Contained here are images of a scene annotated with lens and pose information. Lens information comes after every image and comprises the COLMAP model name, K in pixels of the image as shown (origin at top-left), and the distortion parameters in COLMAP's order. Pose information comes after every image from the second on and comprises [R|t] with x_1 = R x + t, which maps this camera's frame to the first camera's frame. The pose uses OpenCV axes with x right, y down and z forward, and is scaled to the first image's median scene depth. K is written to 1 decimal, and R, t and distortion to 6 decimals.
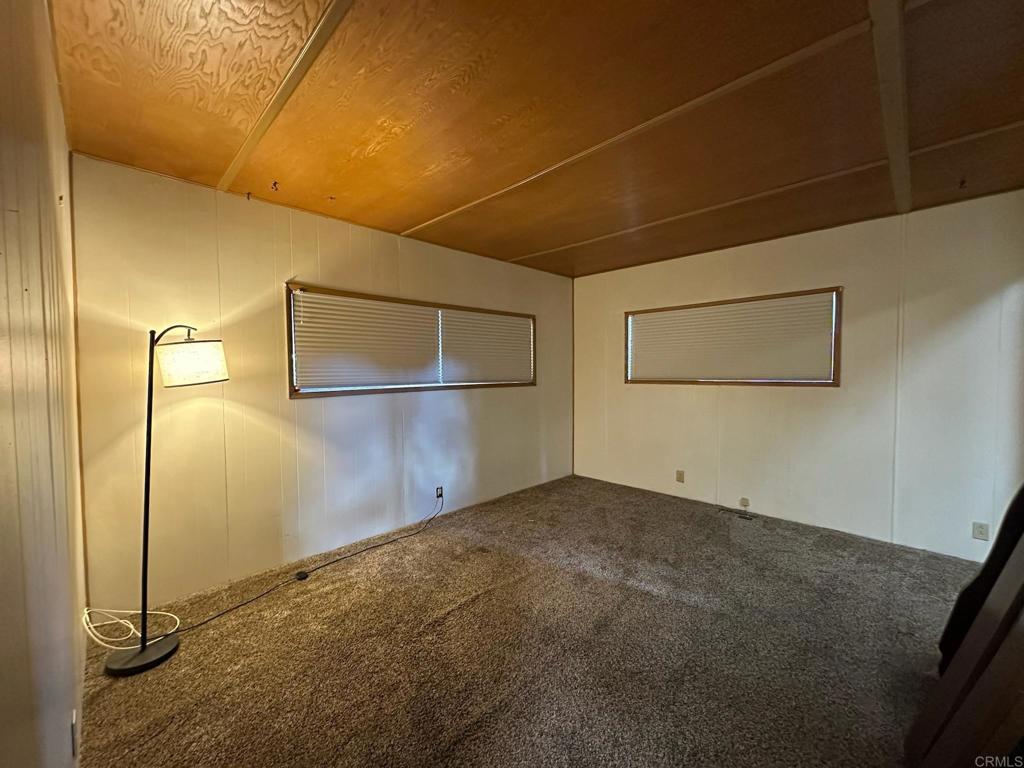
lens RADIAL K [[407.7, 0, 516.0], [0, 407.7, 381.3], [0, 0, 1]] dist [-0.000832, 0.000139]
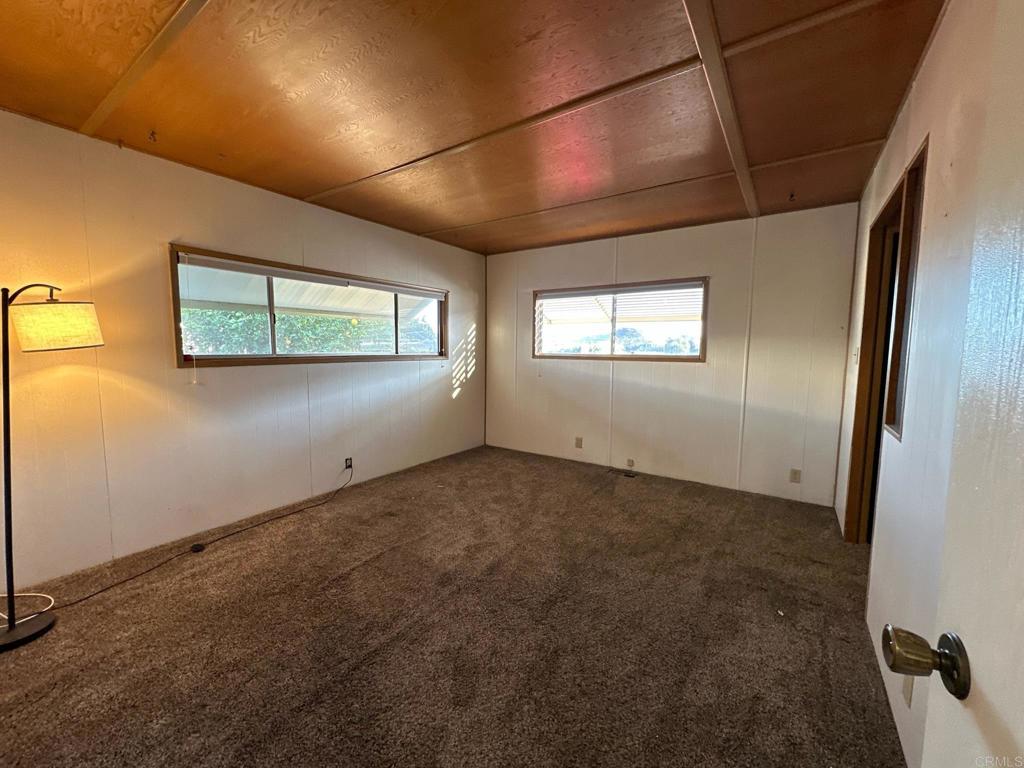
lens RADIAL K [[407.7, 0, 512.4], [0, 407.7, 380.9], [0, 0, 1]] dist [-0.000832, 0.000139]
pose [[0.983602, 0.002654, 0.180335, 0.049141], [-0.012513, 0.998486, 0.053558, 0.015947], [-0.179920, -0.054937, 0.982146, -0.092148]]
